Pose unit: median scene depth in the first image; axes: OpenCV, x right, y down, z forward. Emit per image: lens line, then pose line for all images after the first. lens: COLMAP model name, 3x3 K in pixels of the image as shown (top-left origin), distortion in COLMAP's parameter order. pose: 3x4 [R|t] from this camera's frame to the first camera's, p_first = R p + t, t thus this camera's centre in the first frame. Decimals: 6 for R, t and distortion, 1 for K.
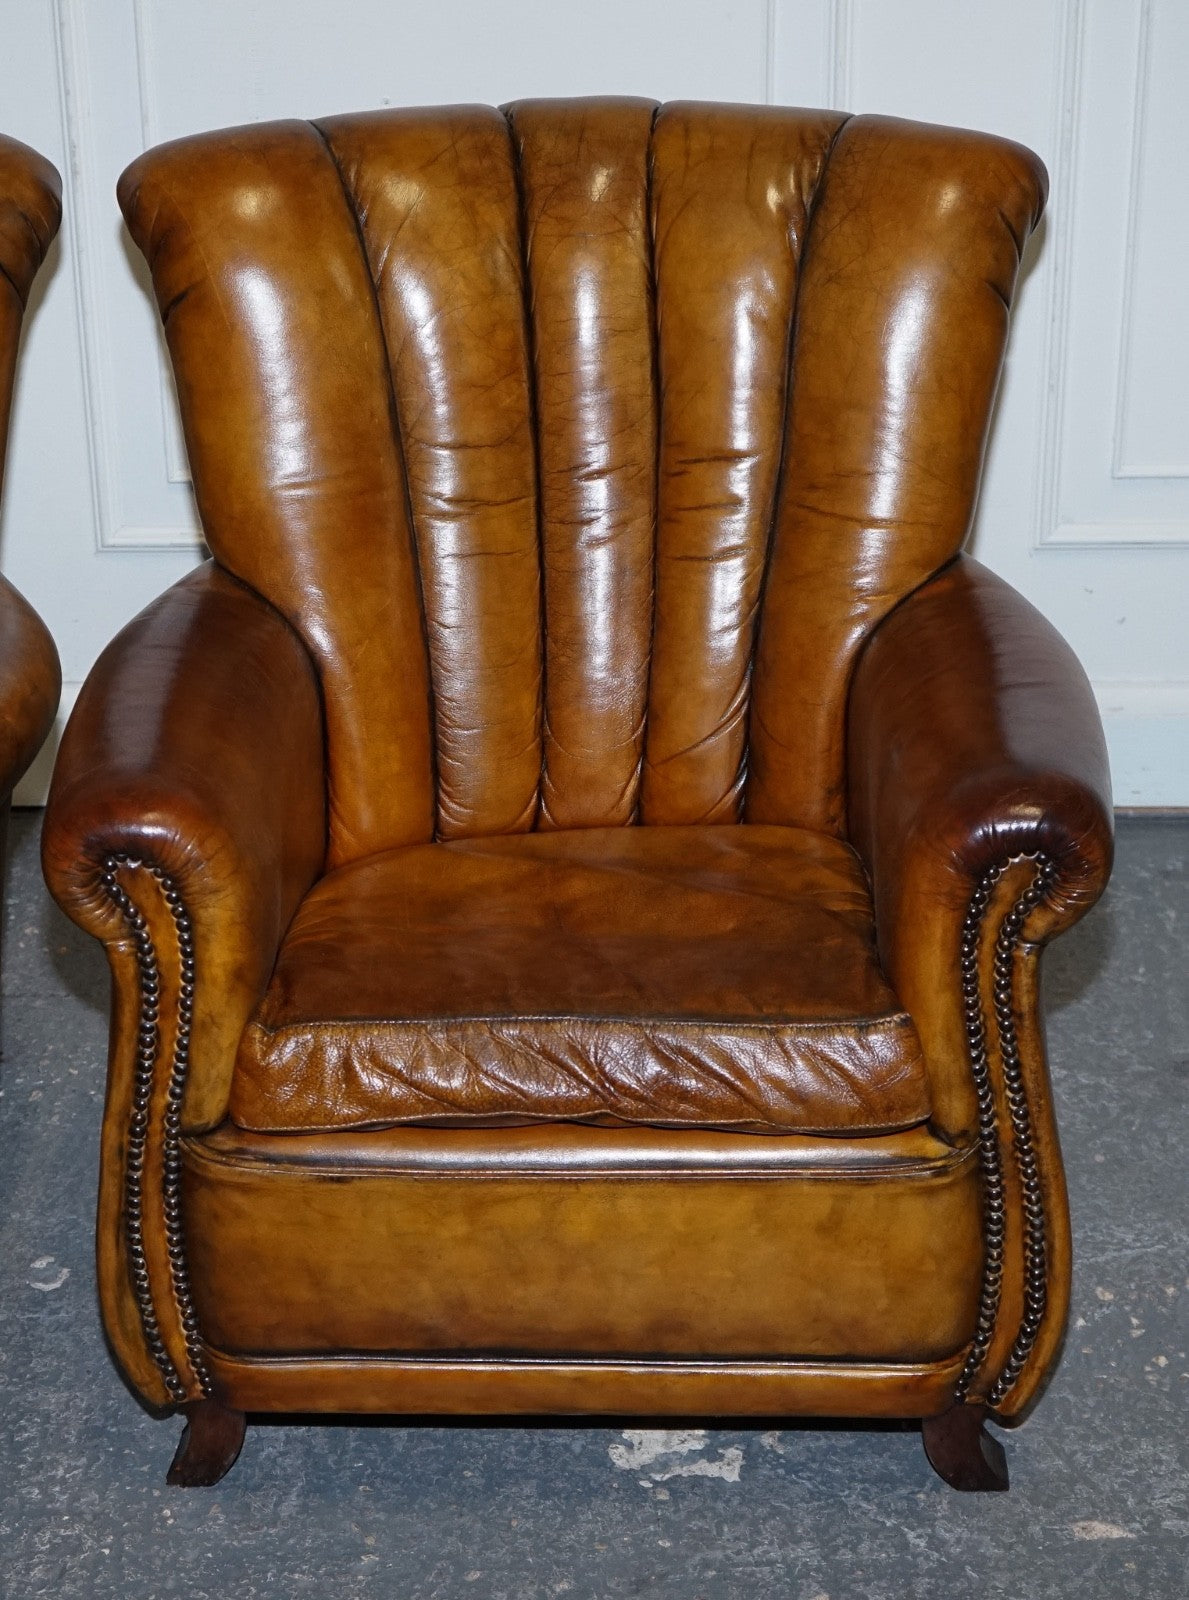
lens RADIAL K [[2975.2, 0, 541.7], [0, 2975.2, 757.5], [0, 0, 1]] dist [0.003789, 0.000000]
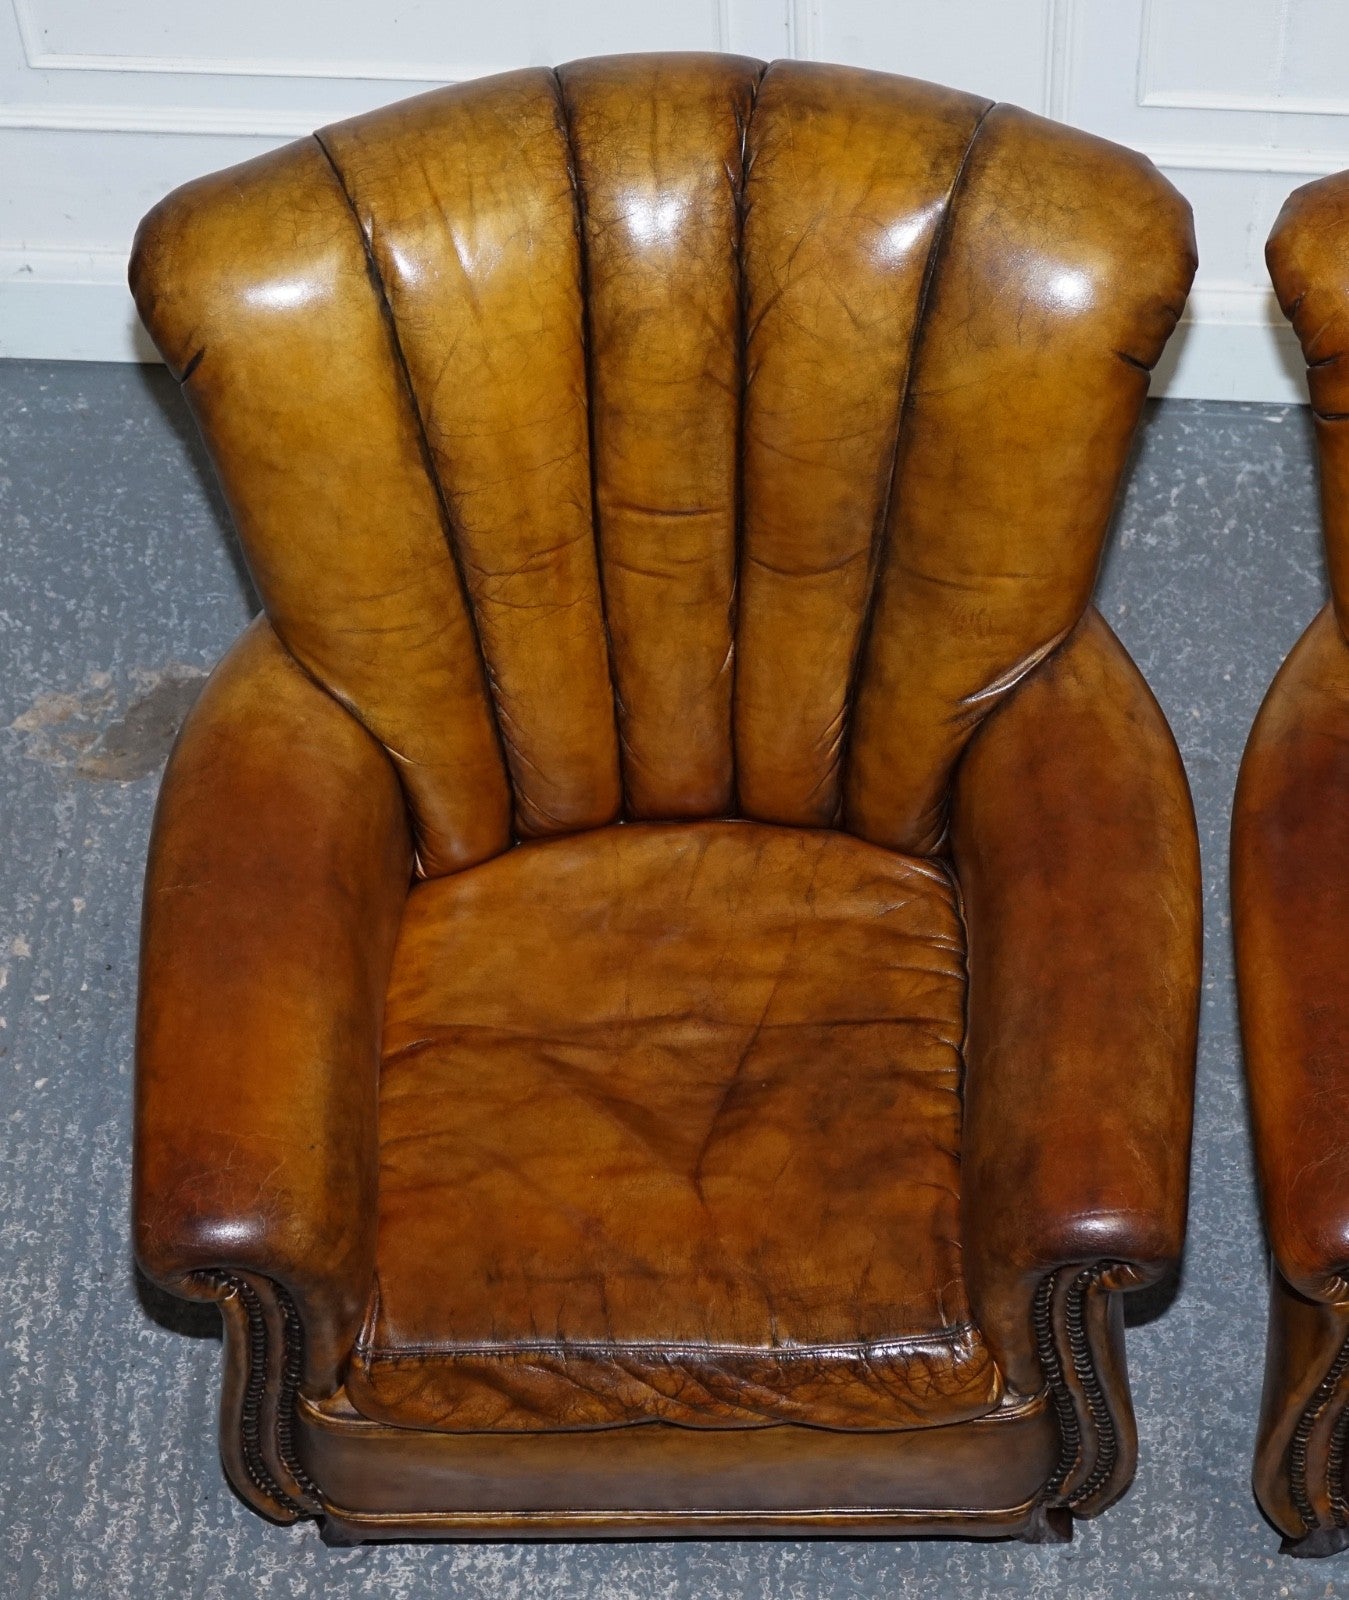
lens RADIAL K [[3953.3, 0, 757.9], [0, 3953.3, 805.0], [0, 0, 1]] dist [-0.008106, 0.000000]
pose [[0.999204, 0.027528, -0.028876, -0.275128], [-0.008725, 0.857058, 0.515147, -0.699521], [0.038929, -0.514485, 0.856616, -0.073969]]
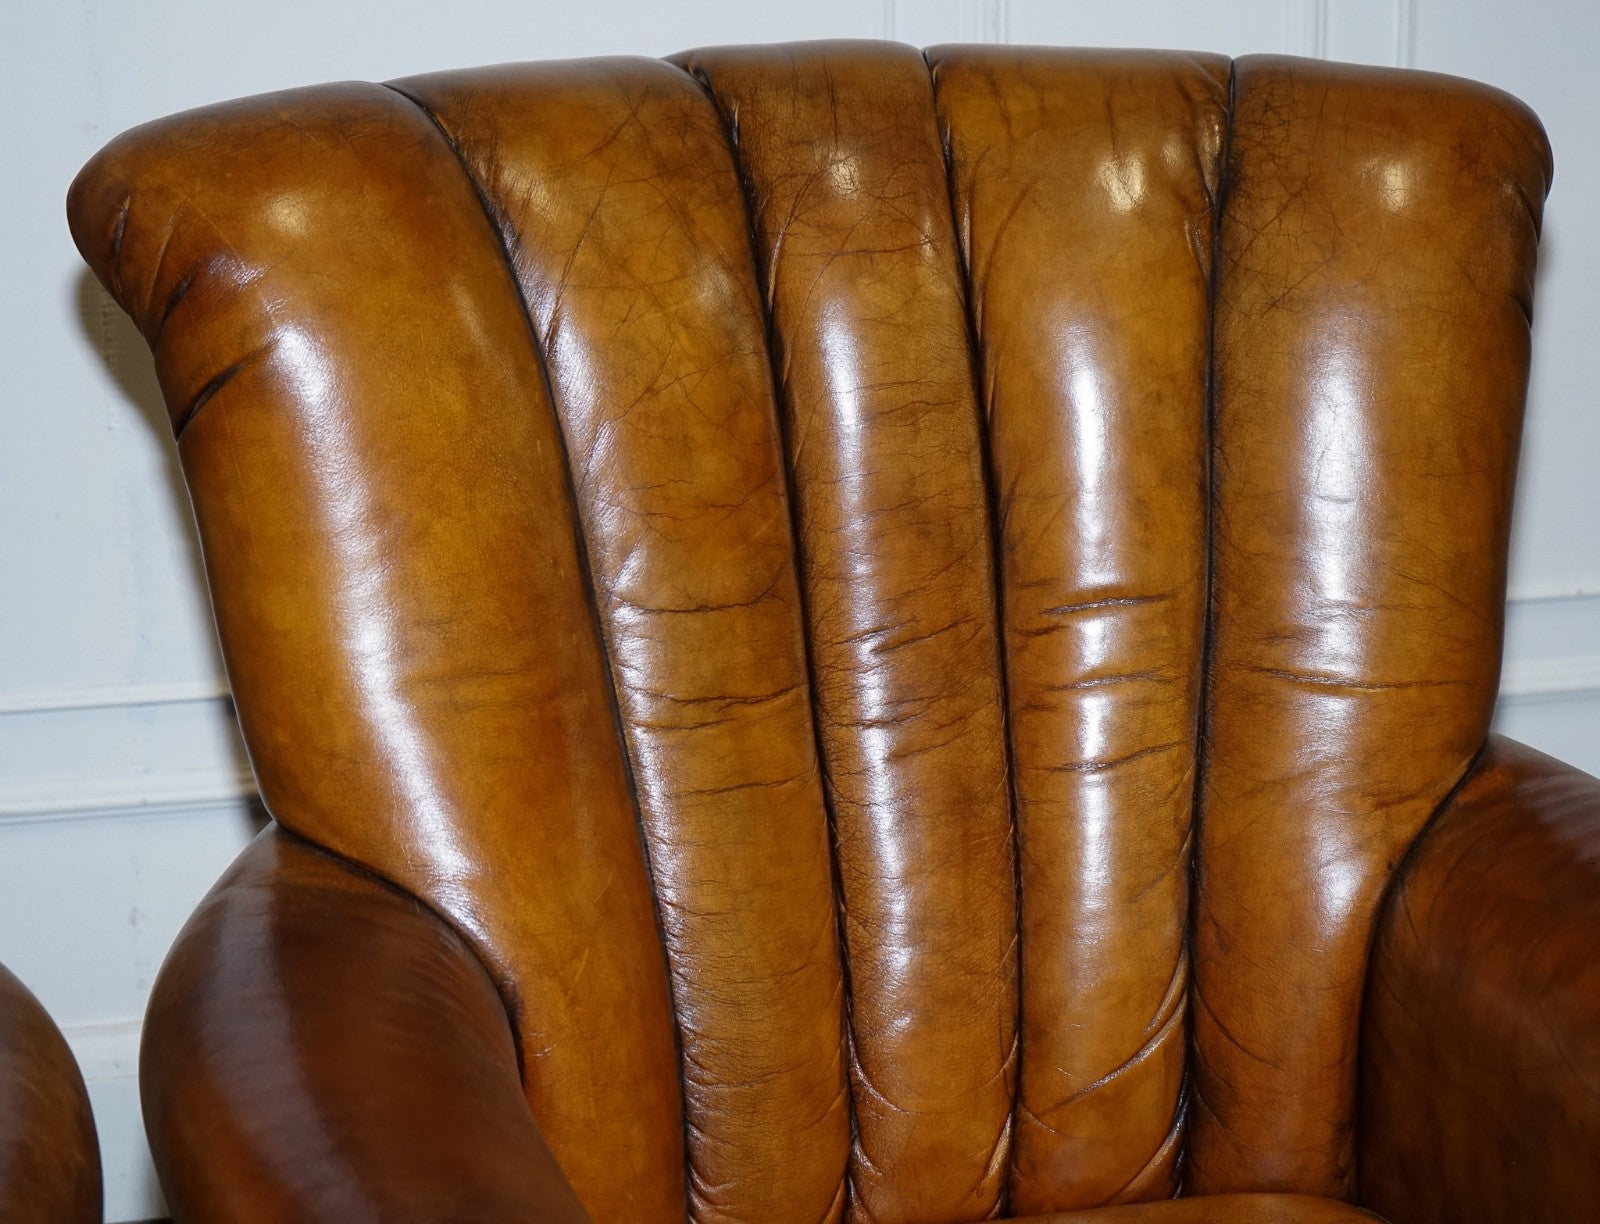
lens RADIAL K [[3620.9, 0, 919.1], [0, 3620.9, 585.1], [0, 0, 1]] dist [-0.010507, 0.000000]
pose [[0.956336, -0.059849, 0.286077, -0.207112], [0.093603, 0.989972, -0.105801, -0.030810], [-0.276876, 0.127959, 0.952348, 0.323432]]
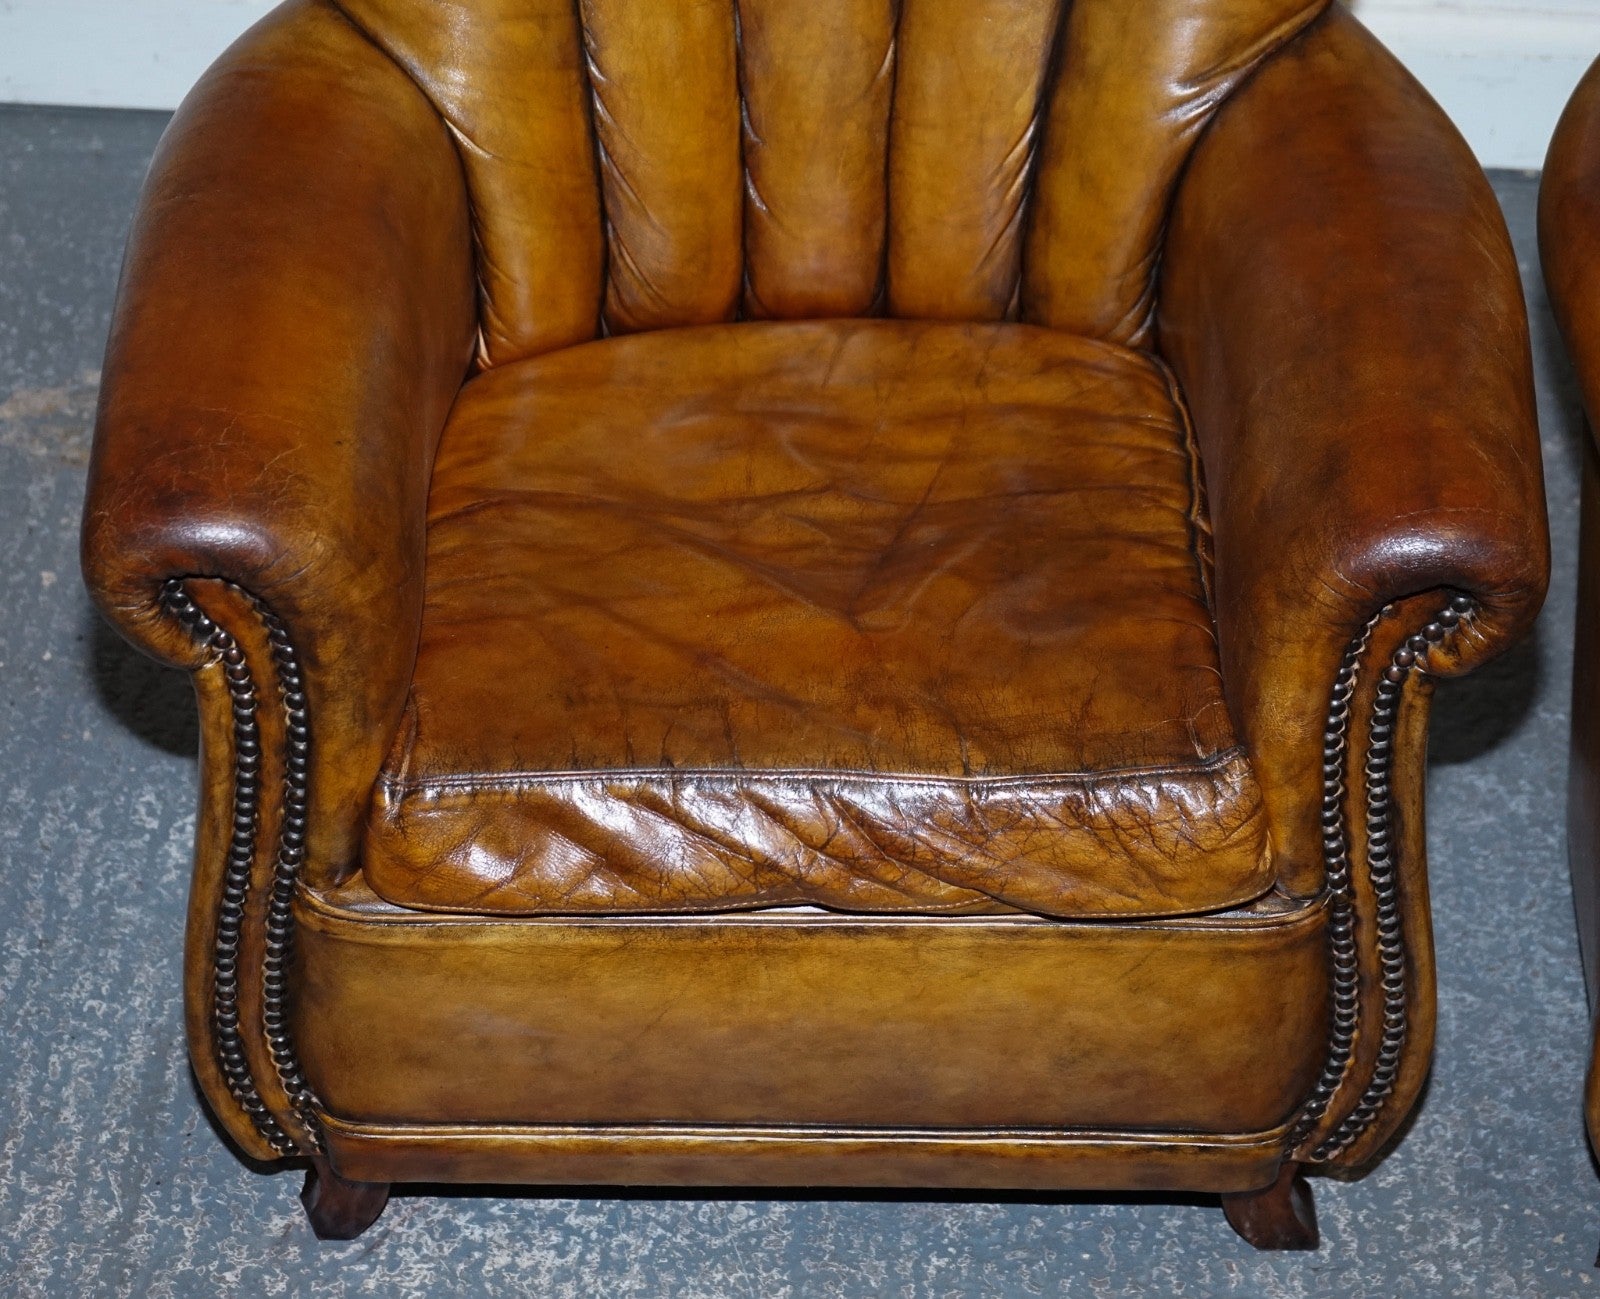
lens RADIAL K [[3499.9, 0, 800.4], [0, 3499.9, 644.8], [0, 0, 1]] dist [-0.038267, 0.000000]
pose [[0.998892, 0.045549, -0.011870, -0.330182], [-0.040350, 0.958459, 0.282360, -0.165762], [0.024238, -0.281568, 0.959235, 0.150367]]
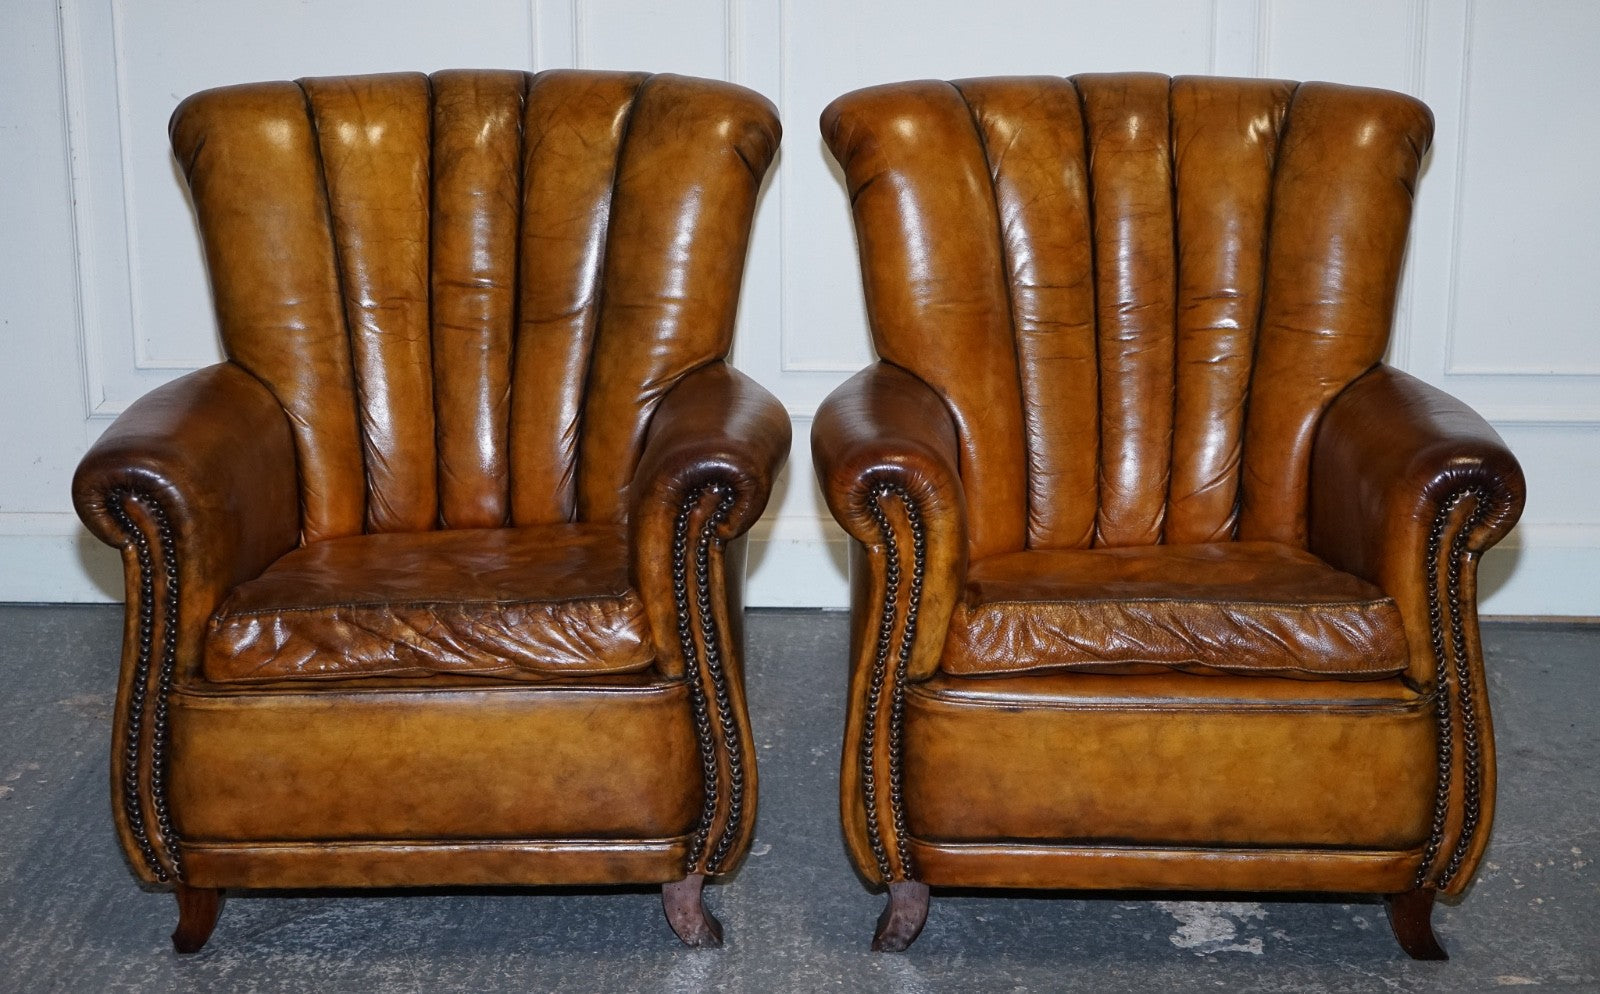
lens RADIAL K [[2491.8, 0, 797.6], [0, 2491.8, 442.6], [0, 0, 1]] dist [-0.006723, 0.000000]
pose [[0.999862, 0.016157, -0.003918, -0.159775], [-0.016587, 0.985397, -0.169461, 0.204316], [0.001123, 0.169503, 0.985529, -0.246590]]
